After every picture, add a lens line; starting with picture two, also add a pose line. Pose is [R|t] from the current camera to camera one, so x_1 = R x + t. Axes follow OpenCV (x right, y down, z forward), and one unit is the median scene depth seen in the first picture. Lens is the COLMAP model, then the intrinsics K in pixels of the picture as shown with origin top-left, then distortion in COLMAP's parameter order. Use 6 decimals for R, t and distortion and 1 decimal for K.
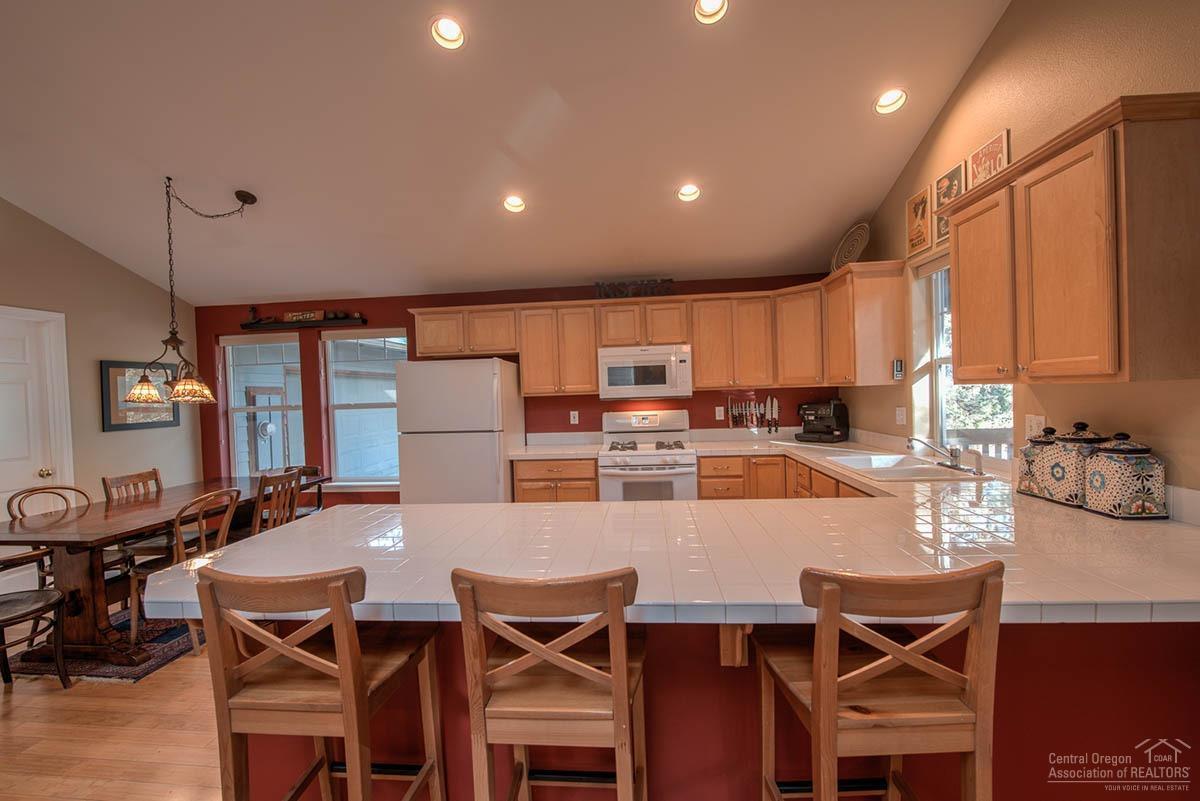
lens RADIAL K [[519.7, 0, 599.5], [0, 519.7, 399.5], [0, 0, 1]] dist [-0.011151, -0.000186]
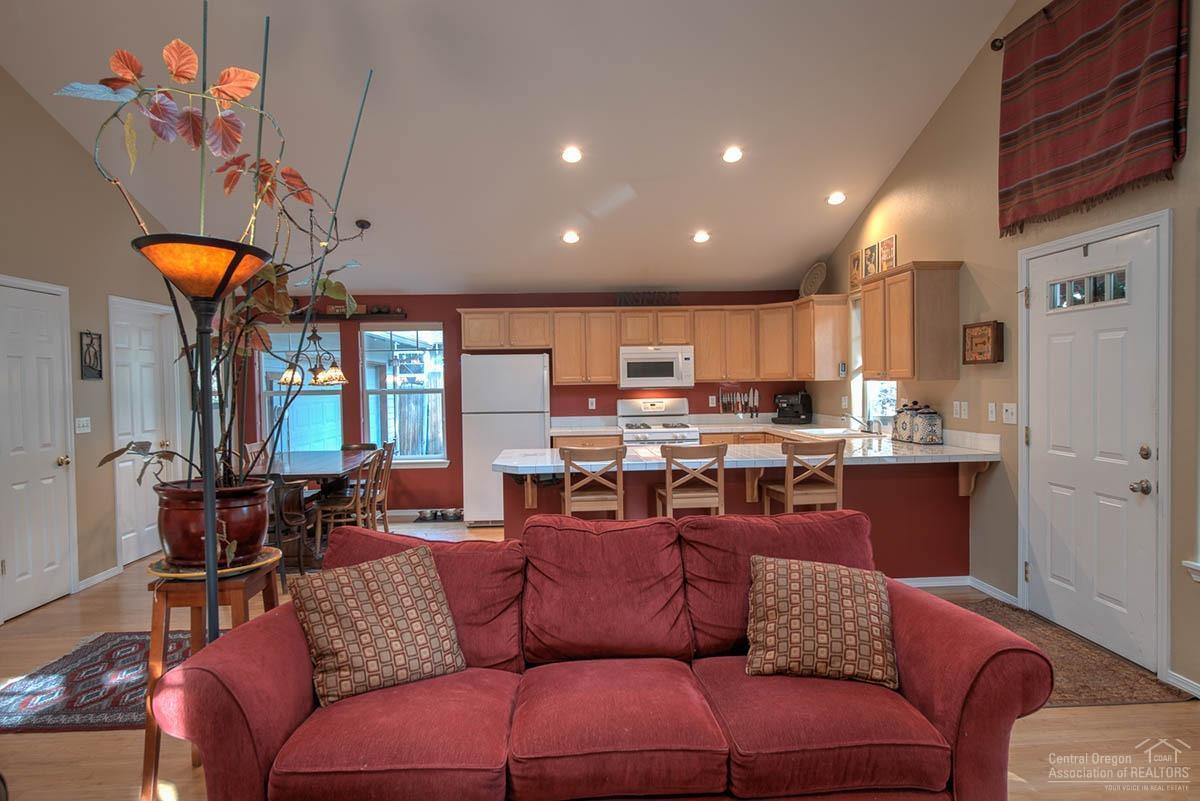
lens RADIAL K [[759.7, 0, 598.7], [0, 759.7, 399.3], [0, 0, 1]] dist [0.001449, 0.000126]
pose [[0.988694, 0.011949, 0.149473, -0.317536], [-0.012768, 0.999908, 0.004522, 0.018315], [-0.149405, -0.006379, 0.988755, -0.767844]]
